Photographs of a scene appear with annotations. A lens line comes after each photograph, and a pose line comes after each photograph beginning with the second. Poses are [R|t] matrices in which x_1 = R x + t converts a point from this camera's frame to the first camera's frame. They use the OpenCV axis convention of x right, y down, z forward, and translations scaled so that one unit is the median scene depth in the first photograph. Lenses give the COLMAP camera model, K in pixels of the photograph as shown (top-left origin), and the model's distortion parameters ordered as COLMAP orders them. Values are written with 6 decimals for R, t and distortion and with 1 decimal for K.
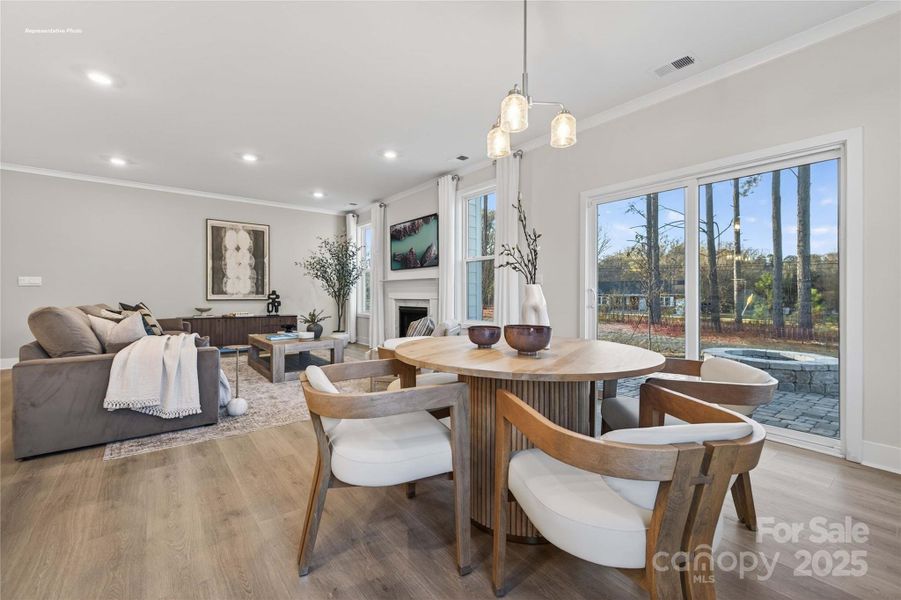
lens RADIAL K [[375.4, 0, 449.6], [0, 375.4, 296.7], [0, 0, 1]] dist [-0.001383, -0.000072]
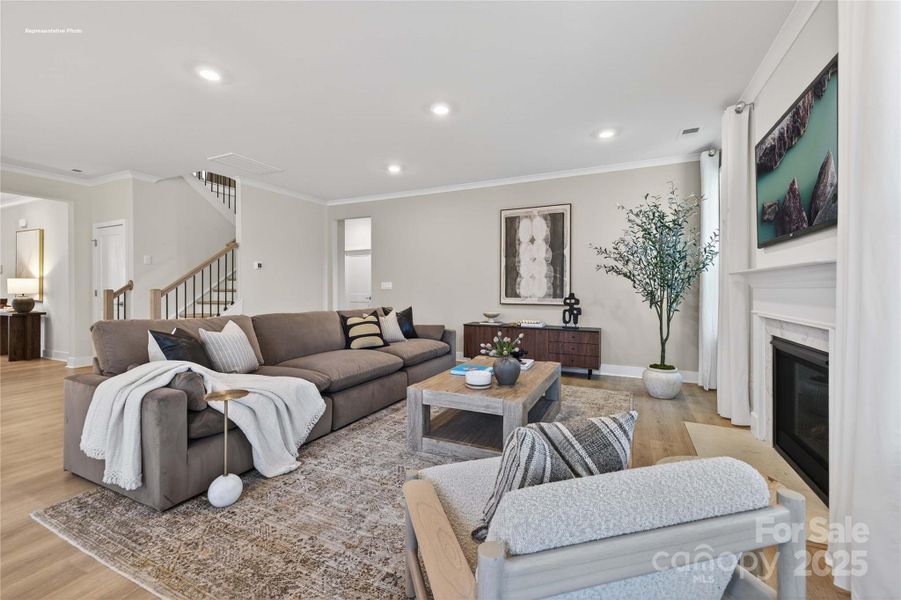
lens RADIAL K [[375.4, 0, 448.6], [0, 375.4, 289.2], [0, 0, 1]] dist [-0.001383, -0.000072]
pose [[0.439742, -0.003022, -0.898119, 0.074752], [-0.005596, 0.999966, -0.006105, -0.019095], [0.898107, 0.007711, 0.439710, 0.503834]]
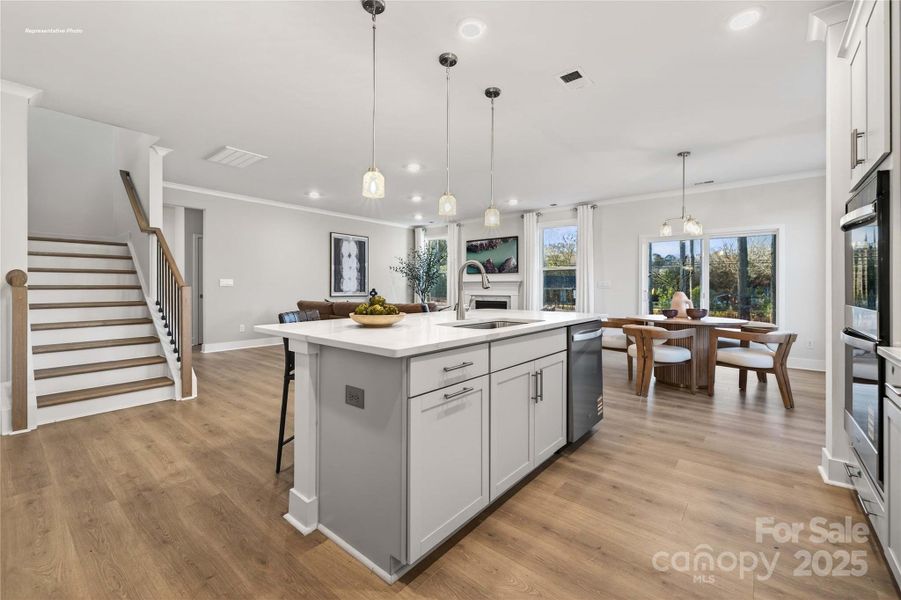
lens RADIAL K [[375.4, 0, 444.7], [0, 375.4, 287.7], [0, 0, 1]] dist [-0.001383, -0.000072]
pose [[0.980849, 0.002285, 0.194756, -0.509543], [-0.001421, 0.999989, -0.004574, -0.015205], [-0.194764, 0.004210, 0.980841, -0.311648]]
